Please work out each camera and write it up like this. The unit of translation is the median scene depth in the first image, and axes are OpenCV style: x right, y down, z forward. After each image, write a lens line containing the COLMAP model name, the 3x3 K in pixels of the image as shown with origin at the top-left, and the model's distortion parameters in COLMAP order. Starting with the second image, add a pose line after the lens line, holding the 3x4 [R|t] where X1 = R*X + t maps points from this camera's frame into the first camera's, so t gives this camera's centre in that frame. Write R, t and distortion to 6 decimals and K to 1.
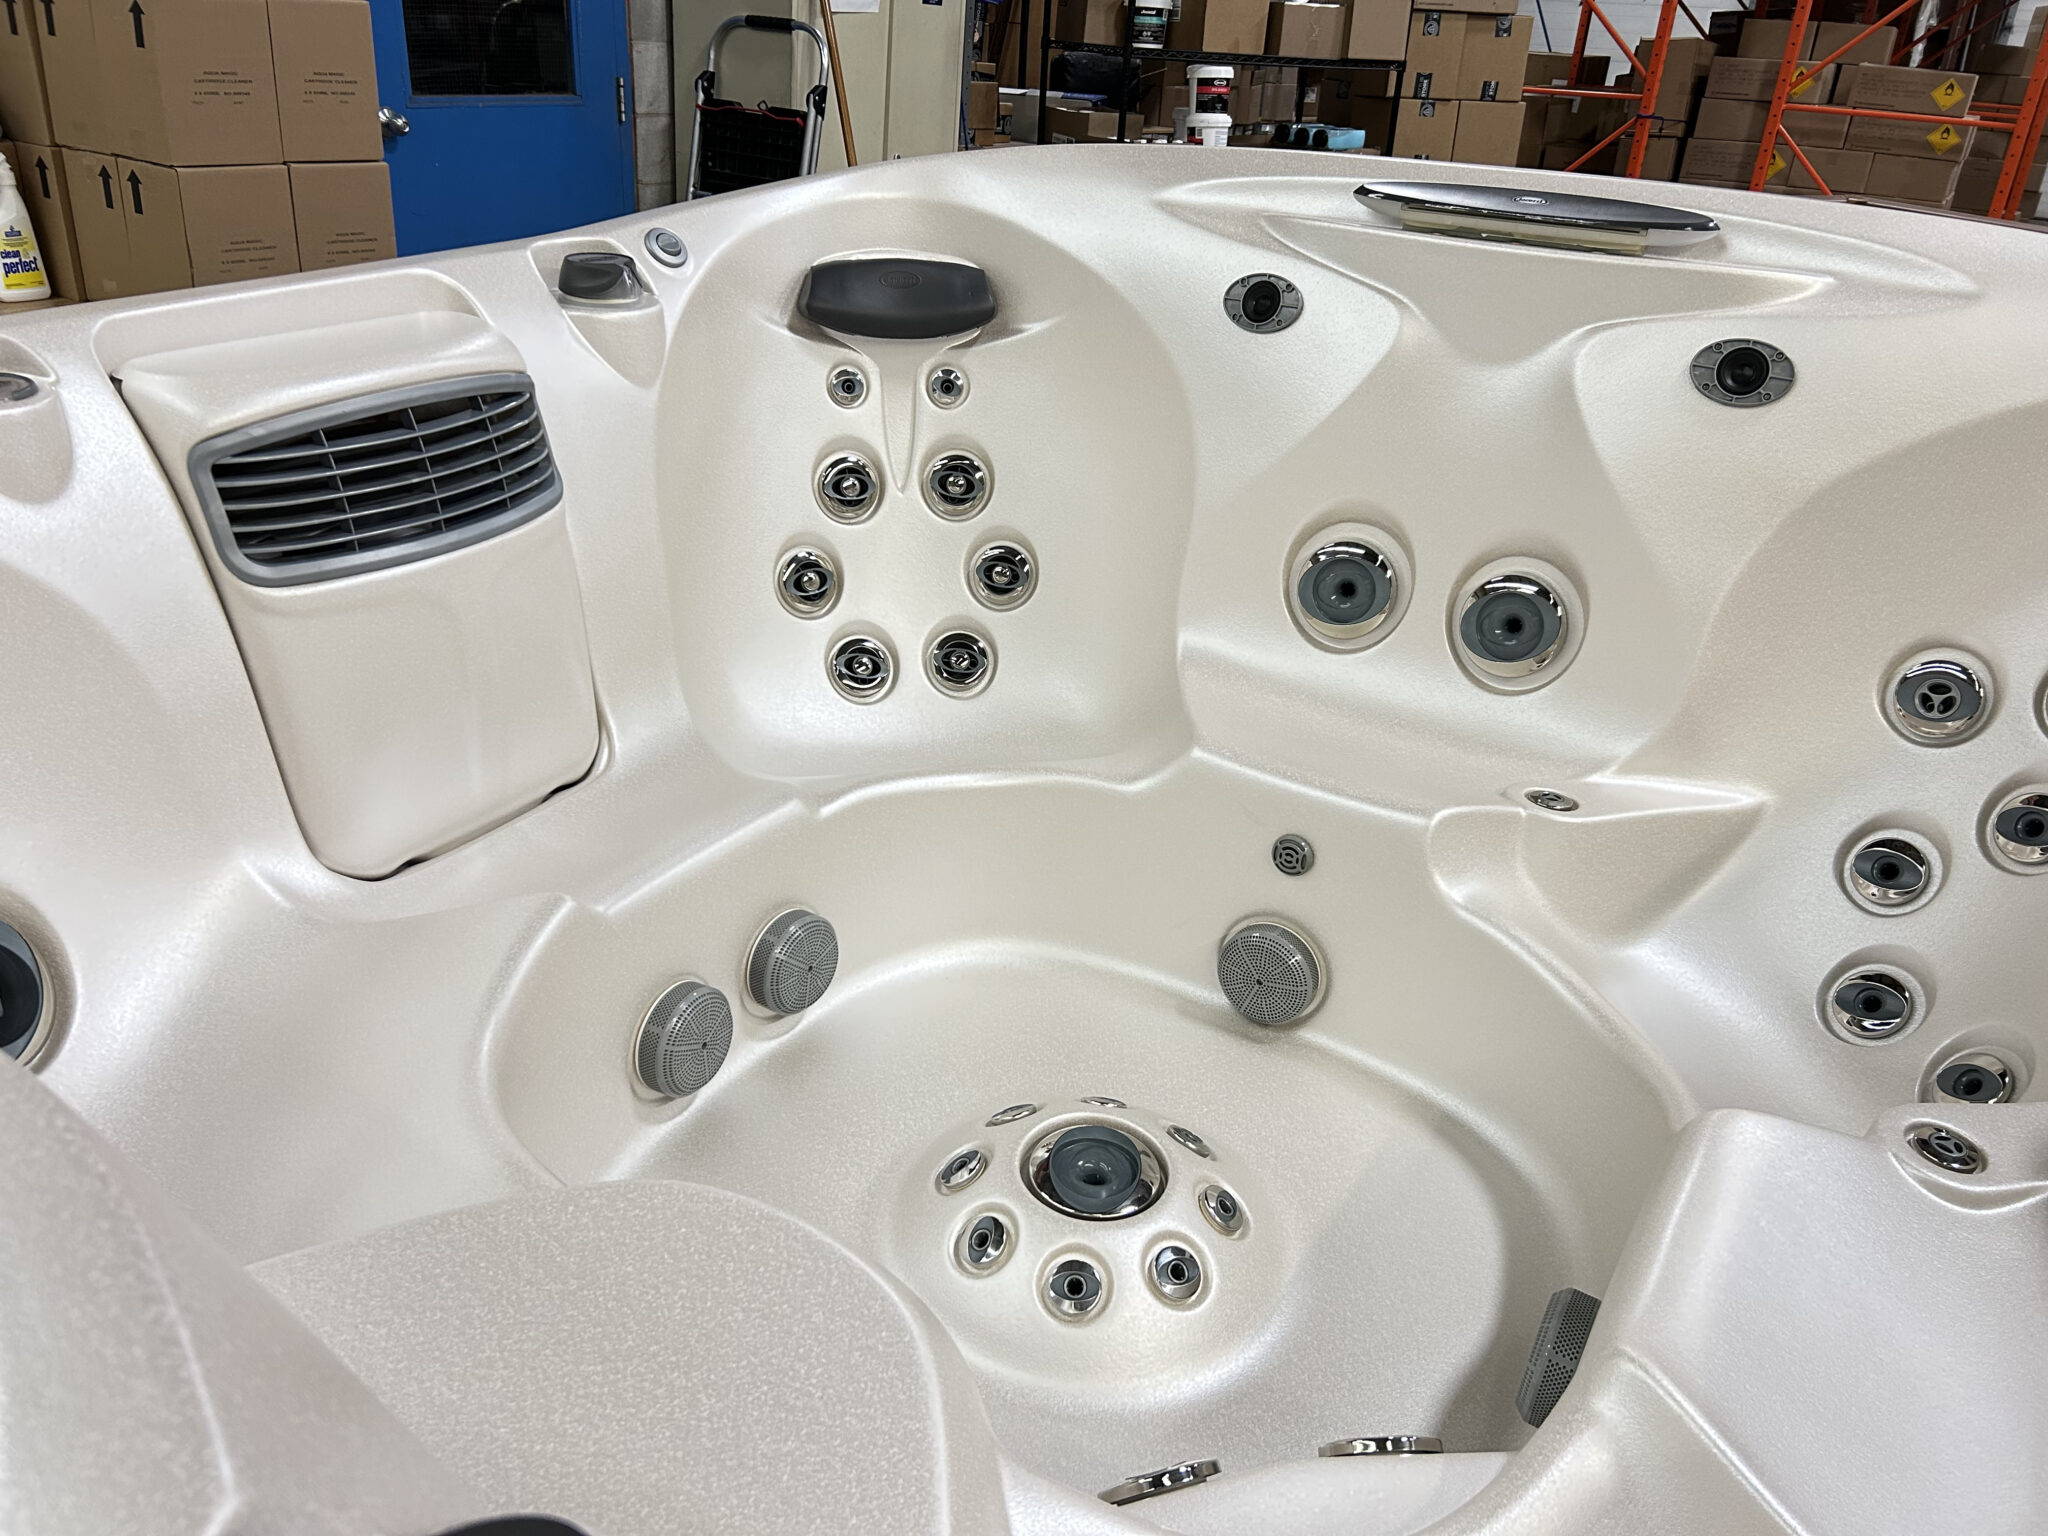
lens RADIAL K [[1572.2, 0, 1024.0], [0, 1572.2, 768.0], [0, 0, 1]] dist [0.079589, -0.092509]
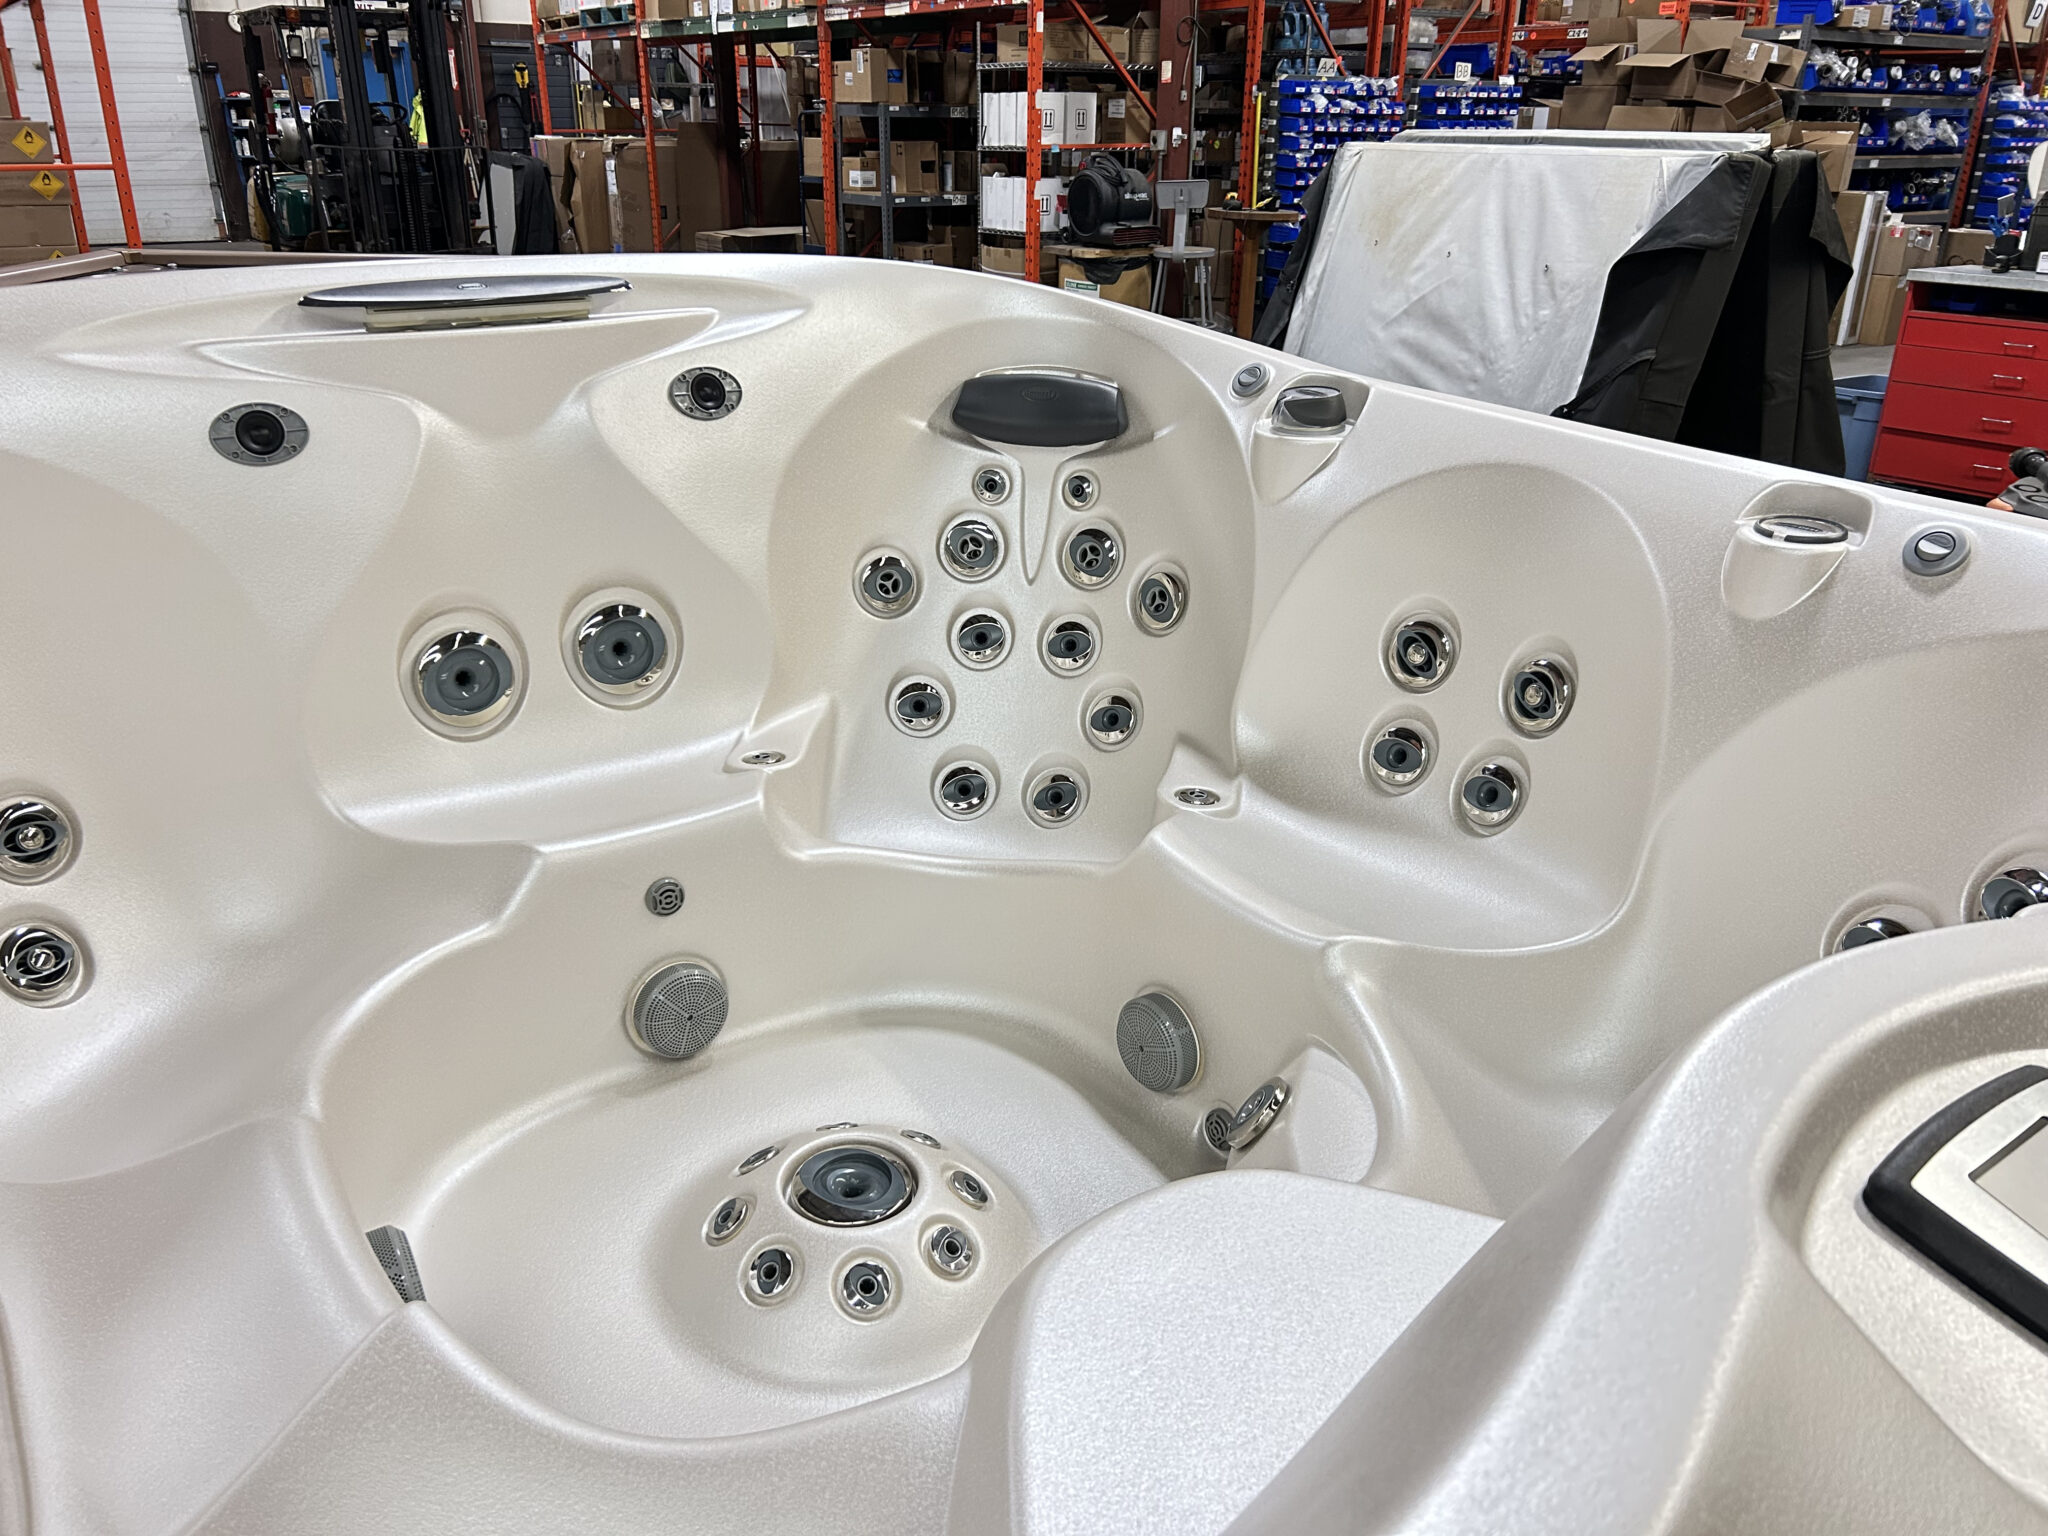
lens RADIAL K [[1572.2, 0, 1024.0], [0, 1572.2, 768.0], [0, 0, 1]] dist [0.079589, -0.092509]
pose [[0.395733, -0.402880, 0.825278, -0.470116], [0.412425, 0.880886, 0.232263, -0.137502], [-0.820550, 0.248451, 0.514753, 0.179166]]
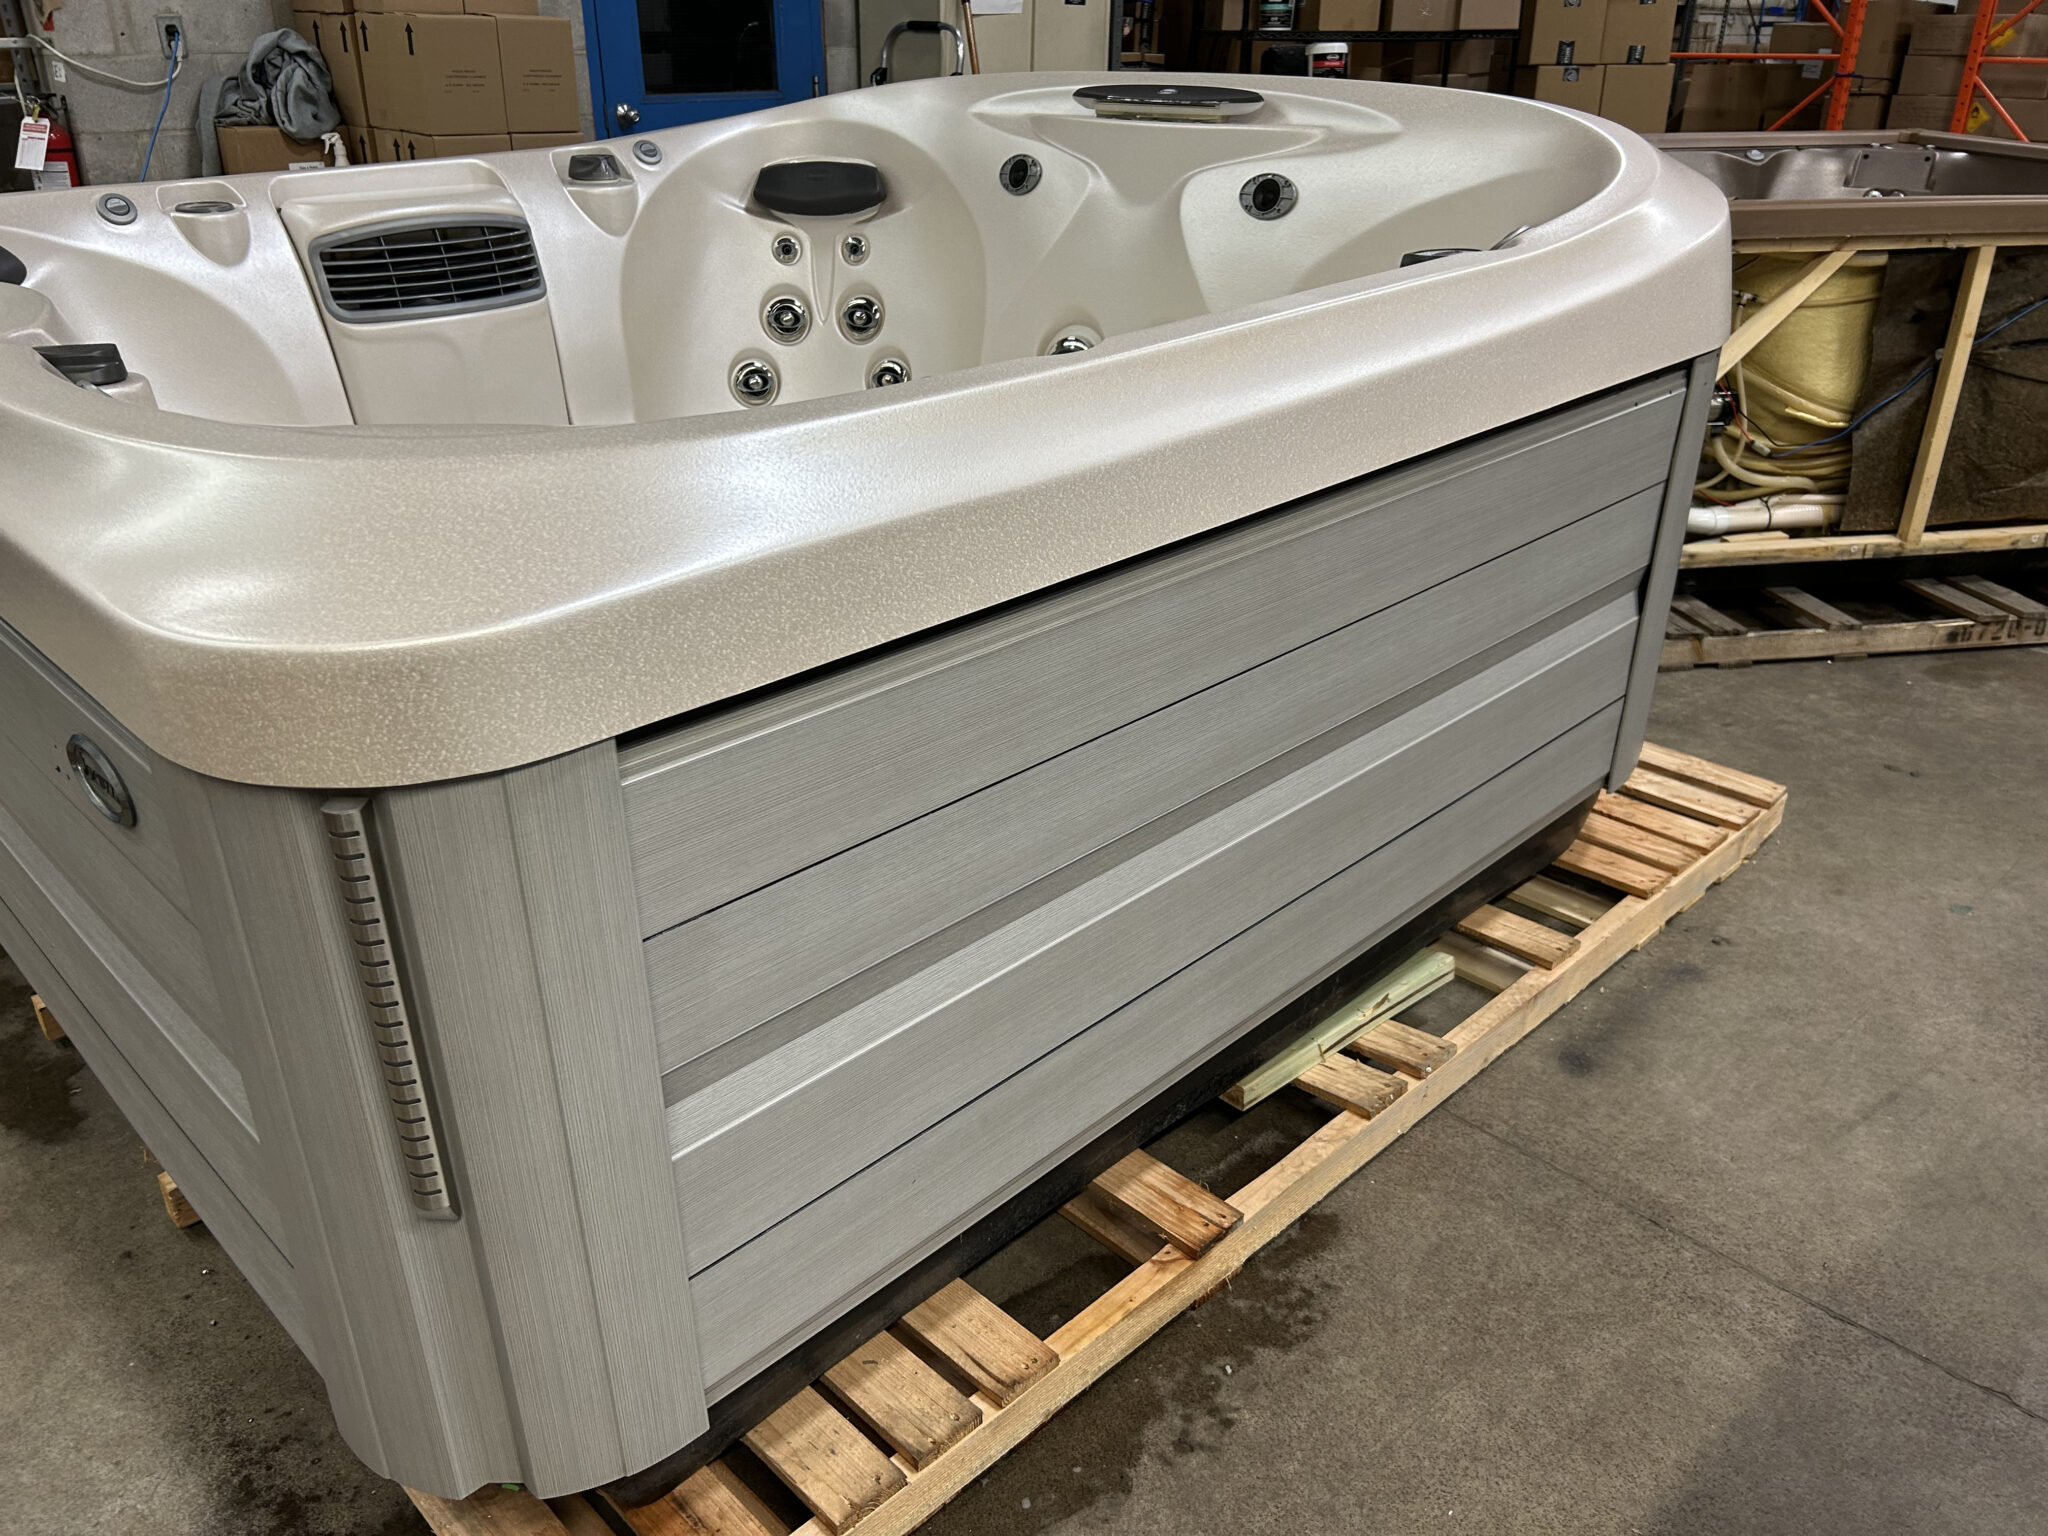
lens RADIAL K [[1572.2, 0, 1024.0], [0, 1572.2, 768.0], [0, 0, 1]] dist [0.079589, -0.092509]
pose [[0.970372, 0.050776, -0.236219, 0.475615], [-0.054079, 0.998508, -0.007519, 0.239210], [0.235485, 0.020071, 0.971671, -0.373279]]
